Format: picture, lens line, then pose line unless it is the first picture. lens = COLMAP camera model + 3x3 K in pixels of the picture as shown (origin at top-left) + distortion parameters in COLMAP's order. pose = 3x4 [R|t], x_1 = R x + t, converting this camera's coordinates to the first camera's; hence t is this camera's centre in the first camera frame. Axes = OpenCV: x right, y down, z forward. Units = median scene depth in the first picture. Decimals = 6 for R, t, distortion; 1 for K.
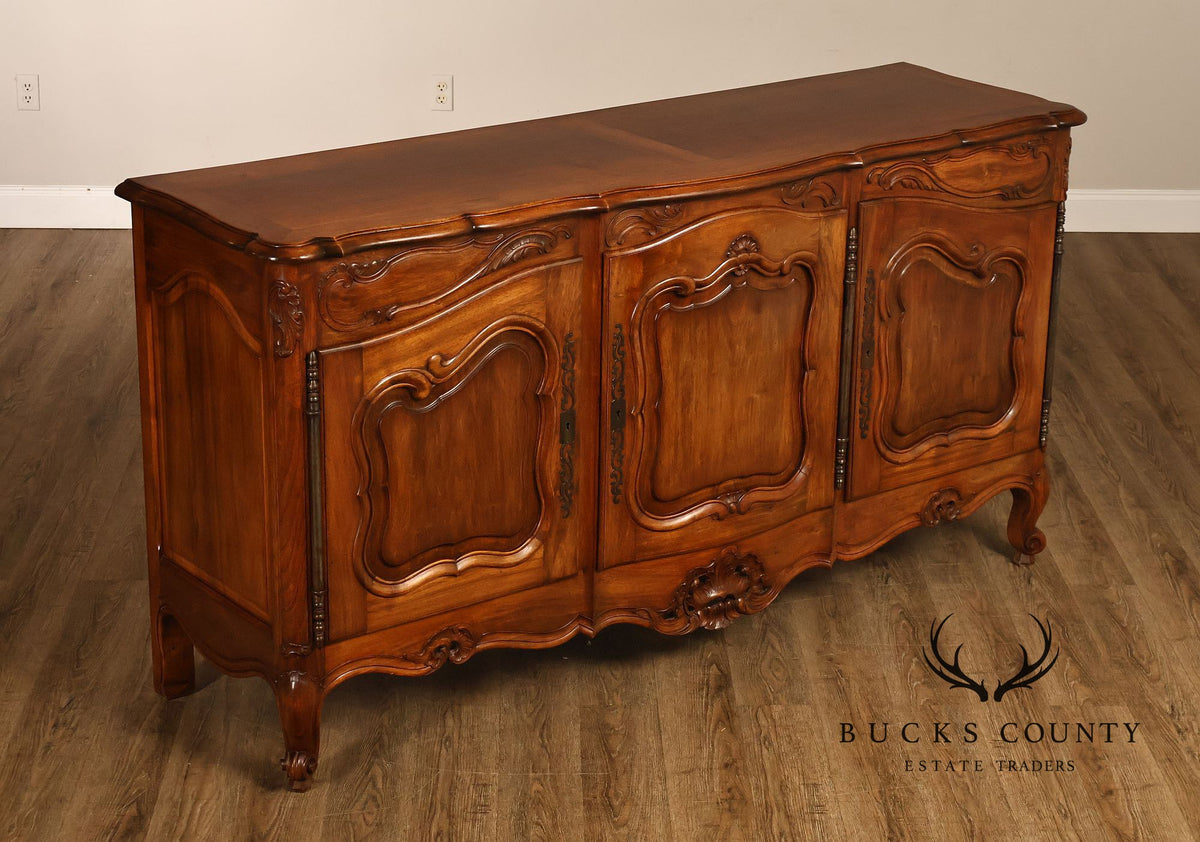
lens RADIAL K [[2568.6, 0, 586.9], [0, 2568.6, 422.8], [0, 0, 1]] dist [0.019980, -0.077989]
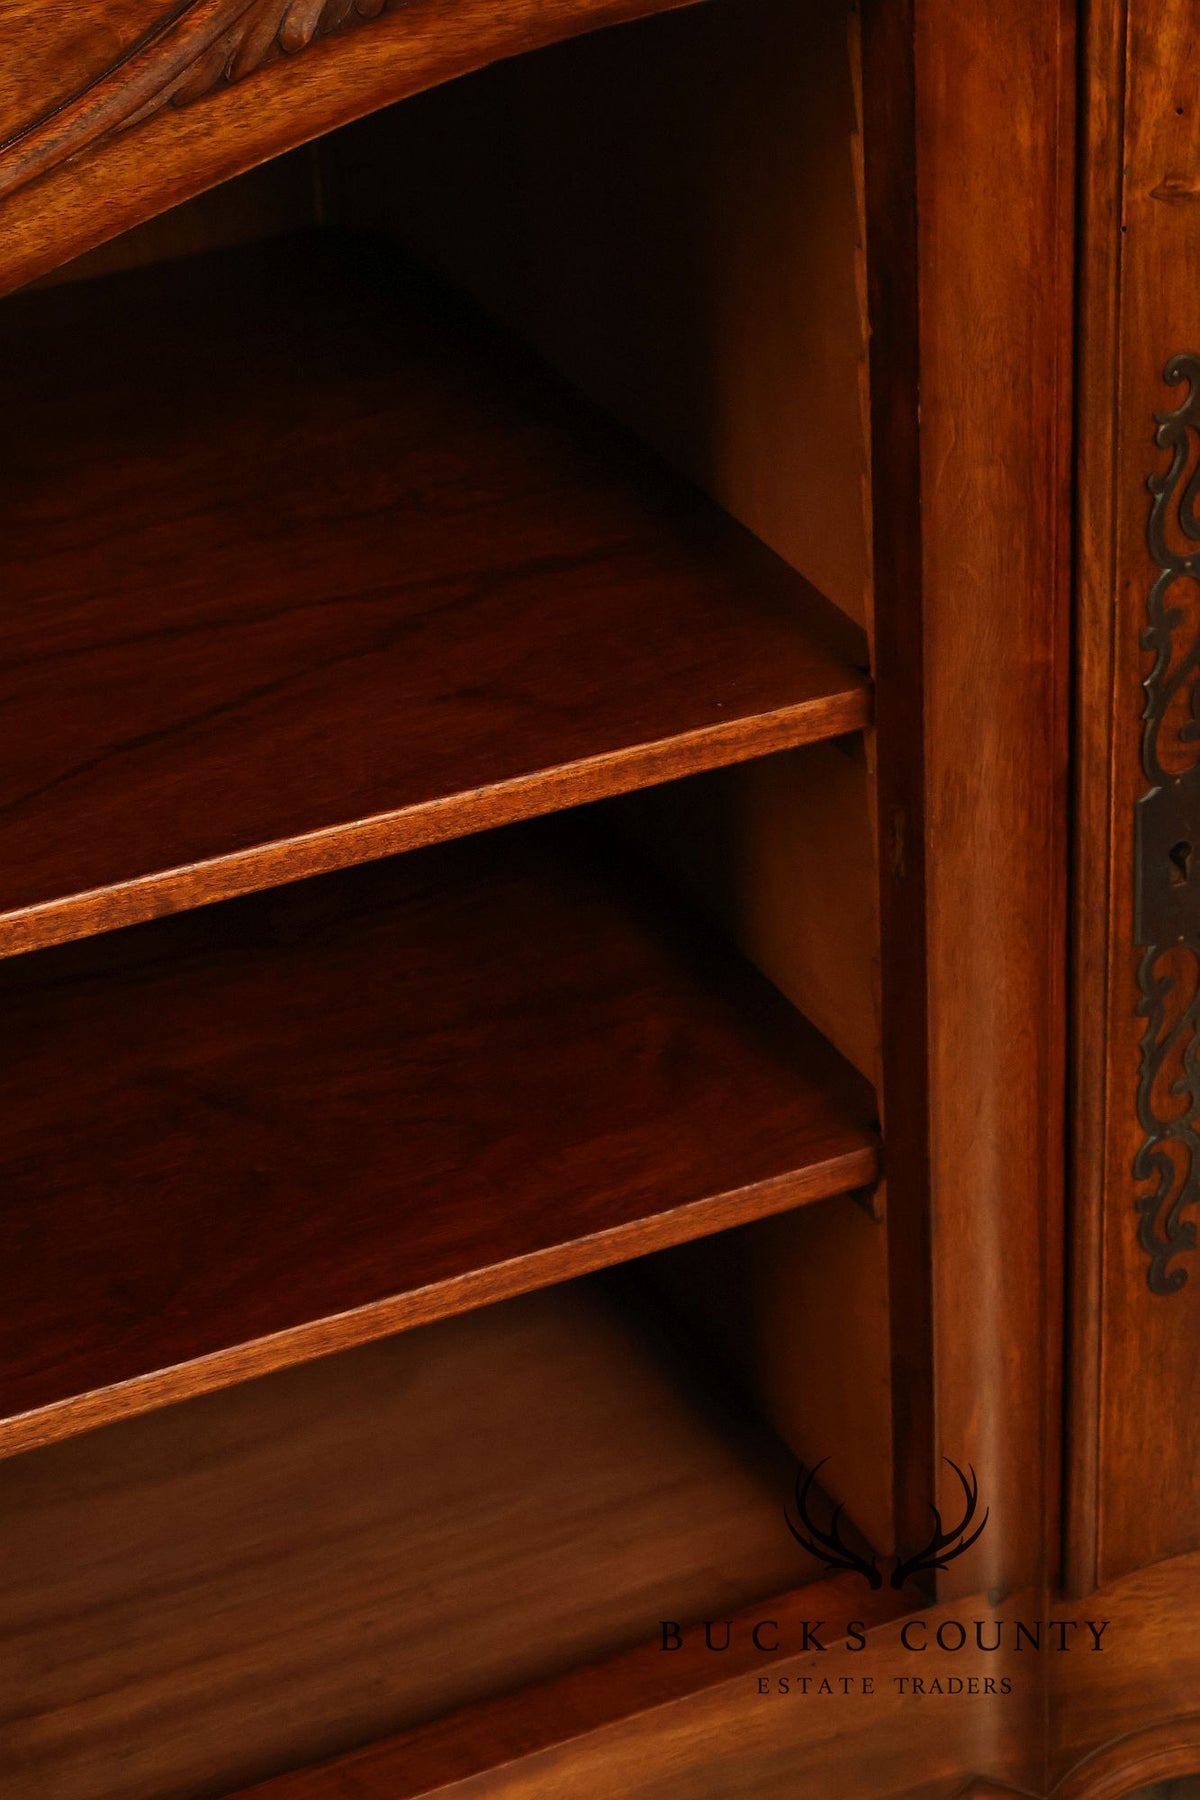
lens RADIAL K [[3562.8, 0, 610.7], [0, 3562.8, 917.7], [0, 0, 1]] dist [0.002823, -0.096751]
pose [[0.974050, 0.050806, -0.220558, 0.028228], [-0.004991, 0.979065, 0.203487, -0.048960], [0.226279, -0.197105, 0.953912, 0.752219]]
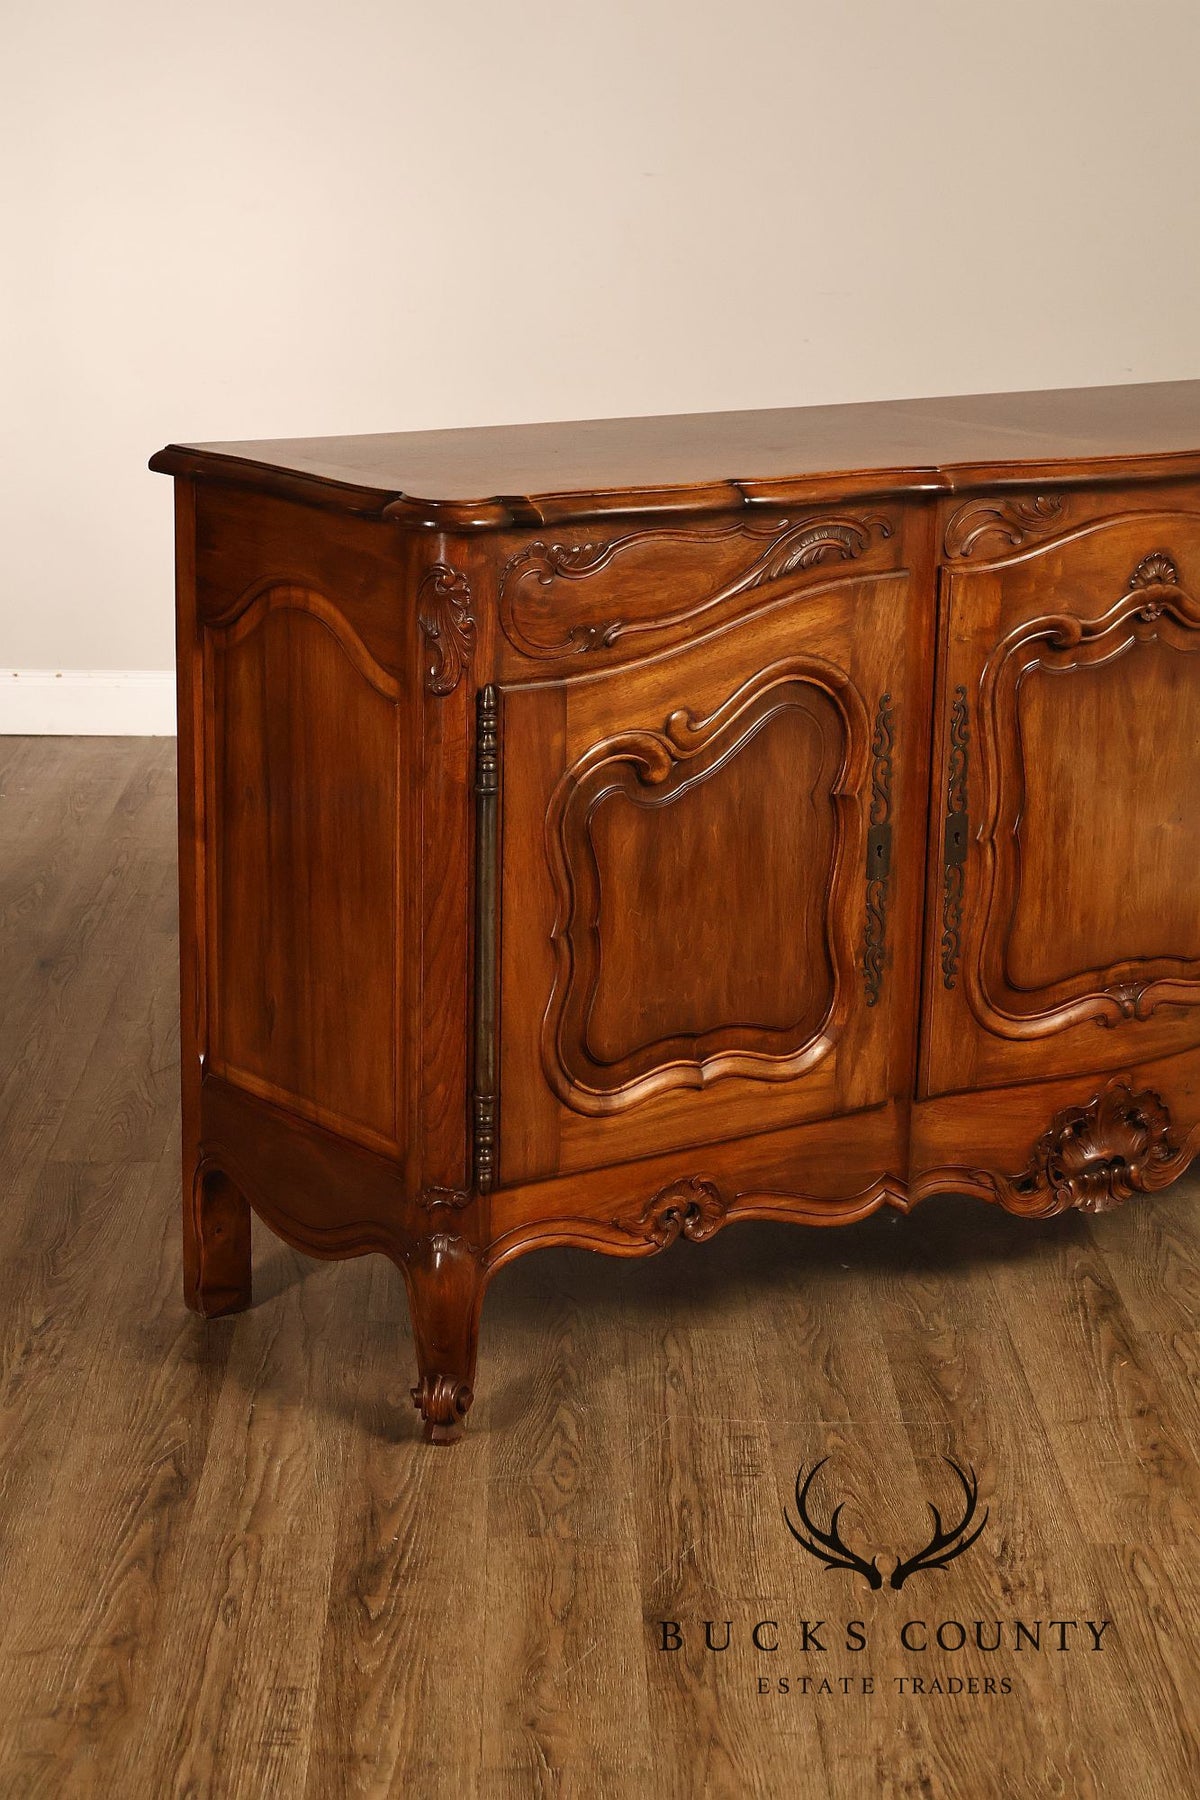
lens RADIAL K [[3562.8, 0, 610.7], [0, 3562.8, 917.7], [0, 0, 1]] dist [0.002823, -0.096751]
pose [[0.999985, 0.004492, 0.003004, -0.072639], [-0.004194, 0.995689, -0.092662, 0.094450], [-0.003407, 0.092648, 0.995693, 0.152538]]
